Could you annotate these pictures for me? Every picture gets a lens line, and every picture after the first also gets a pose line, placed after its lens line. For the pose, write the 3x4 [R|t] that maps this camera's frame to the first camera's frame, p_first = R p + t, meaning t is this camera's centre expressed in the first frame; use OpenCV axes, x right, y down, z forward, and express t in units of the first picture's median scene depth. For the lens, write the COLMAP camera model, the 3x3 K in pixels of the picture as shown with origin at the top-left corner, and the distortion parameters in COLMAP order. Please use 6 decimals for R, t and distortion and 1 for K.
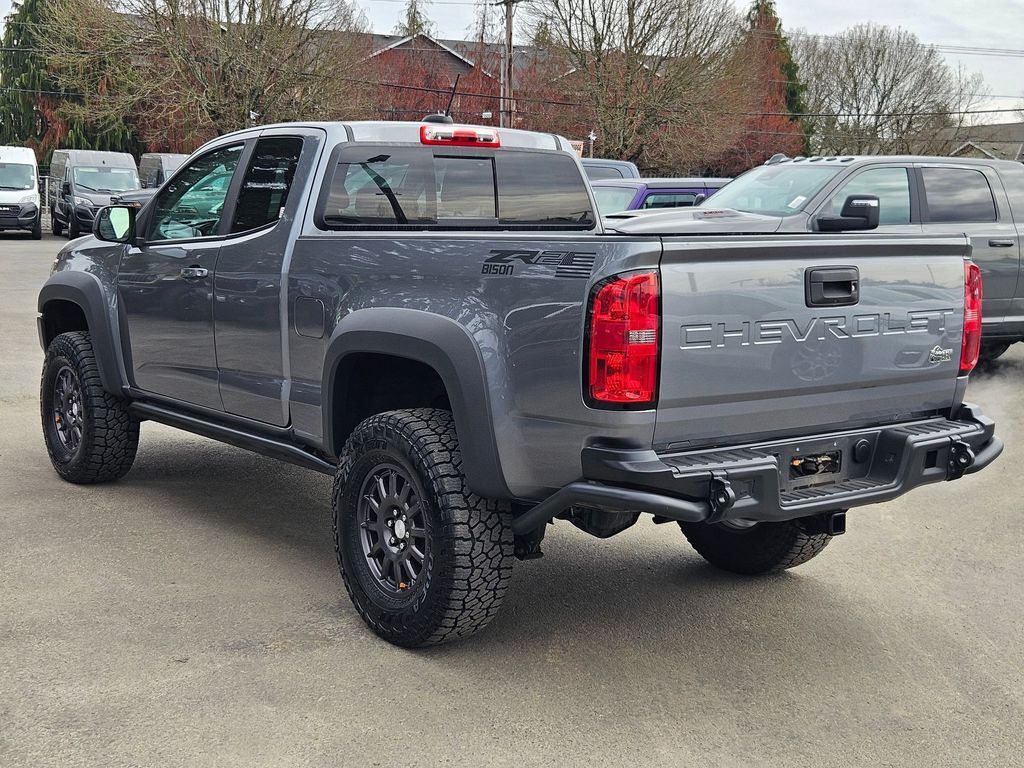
lens RADIAL K [[1367.7, 0, 513.7], [0, 1367.7, 386.1], [0, 0, 1]] dist [0.065859, 0.000000]
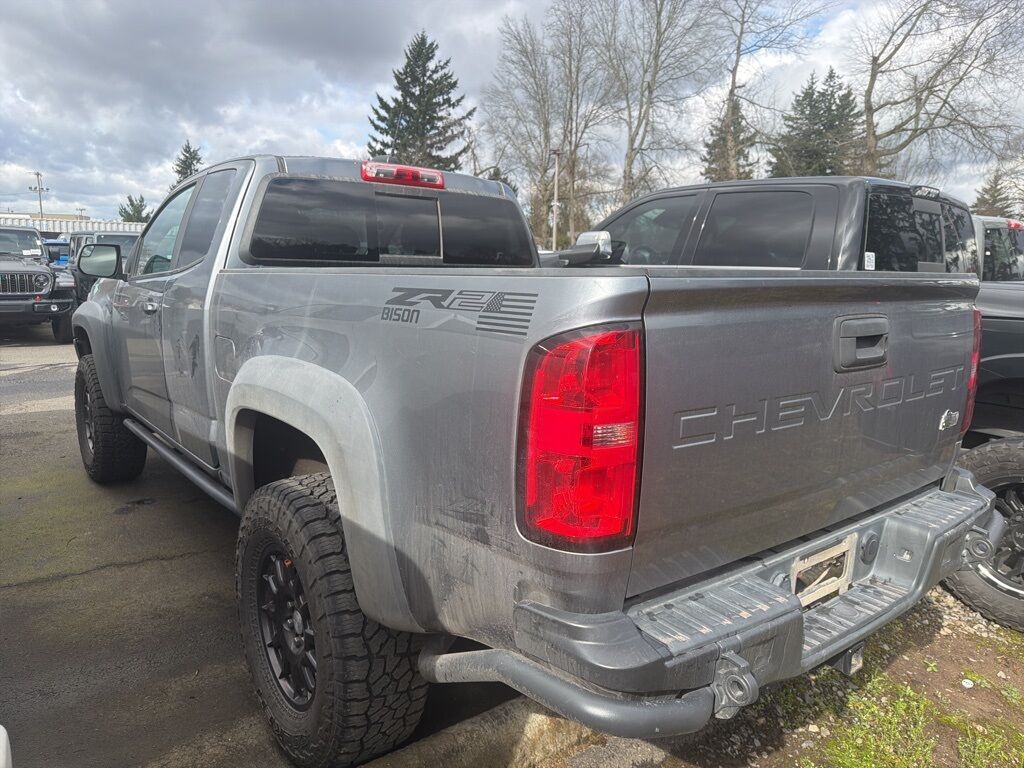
lens RADIAL K [[732.7, 0, 514.5], [0, 732.7, 378.7], [0, 0, 1]] dist [0.031962, -0.035354]
pose [[0.999521, 0.003143, 0.030798, 0.028136], [-0.003932, 0.999664, 0.025606, -0.047816], [-0.030707, -0.025715, 0.999198, 0.474074]]
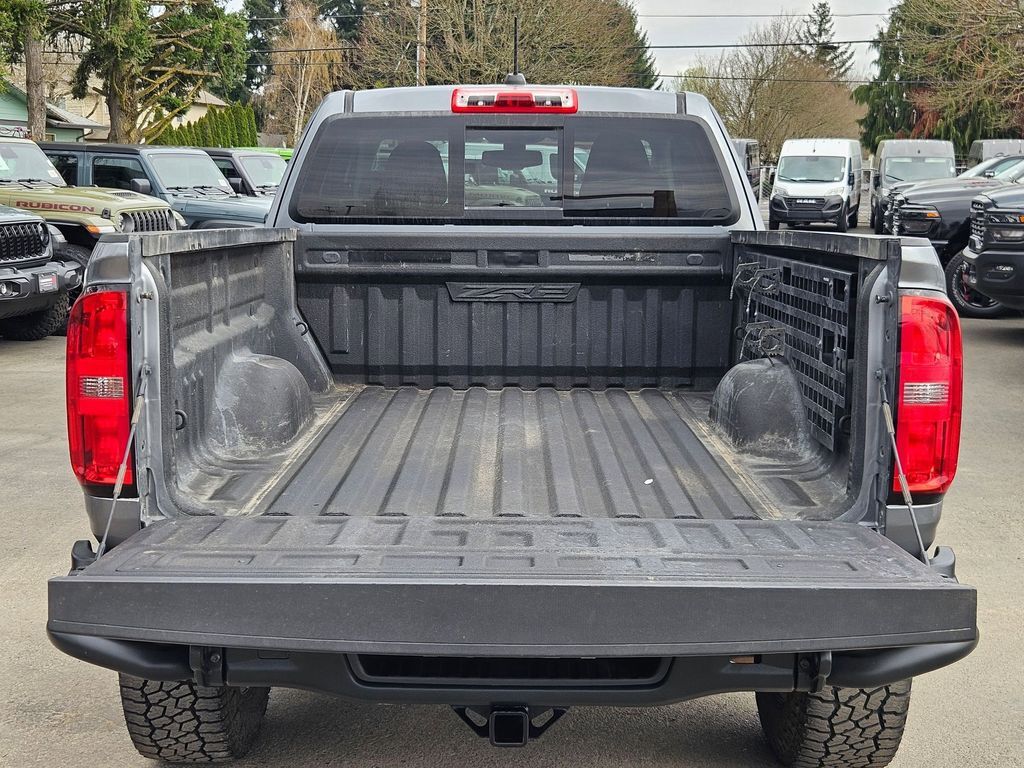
lens RADIAL K [[1354.4, 0, 508.5], [0, 1354.4, 385.9], [0, 0, 1]] dist [0.090516, 0.000000]
pose [[0.782763, 0.080867, -0.617043, 0.459329], [-0.076892, 0.996491, 0.033052, -0.052326], [0.617551, 0.021574, 0.786235, 0.433783]]
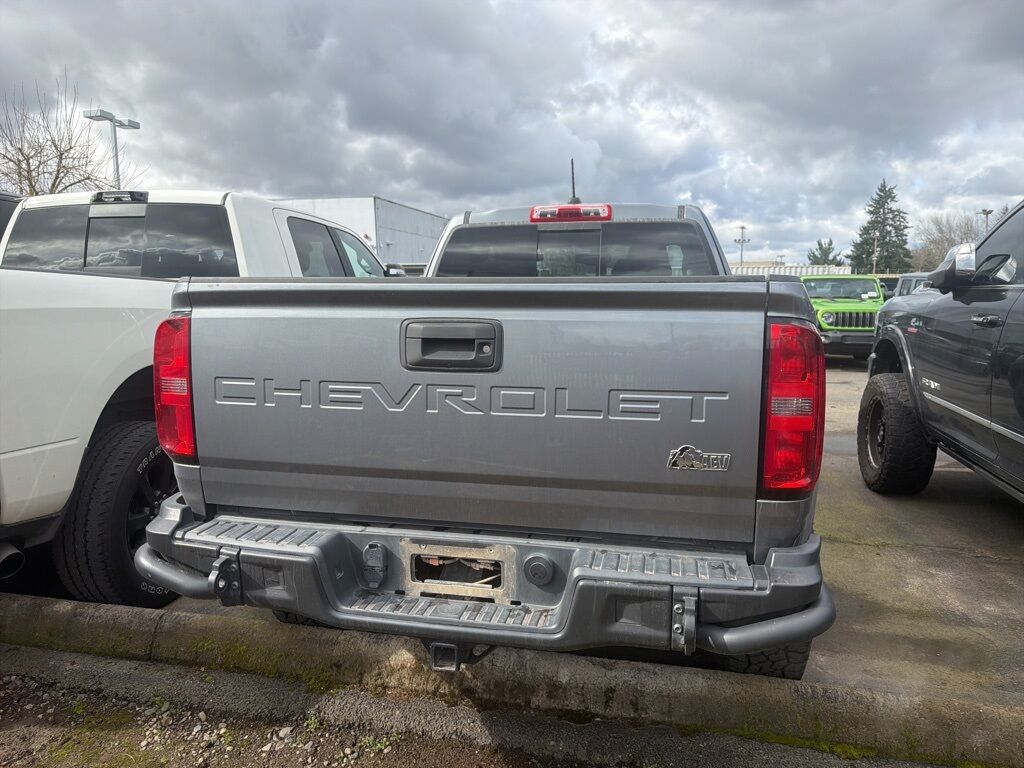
lens RADIAL K [[732.7, 0, 504.9], [0, 732.7, 382.3], [0, 0, 1]] dist [0.031962, -0.035354]
pose [[0.655820, 0.079506, -0.750719, 0.430336], [-0.094915, 0.995231, 0.022485, -0.049296], [0.748926, 0.056509, 0.660239, 0.582956]]
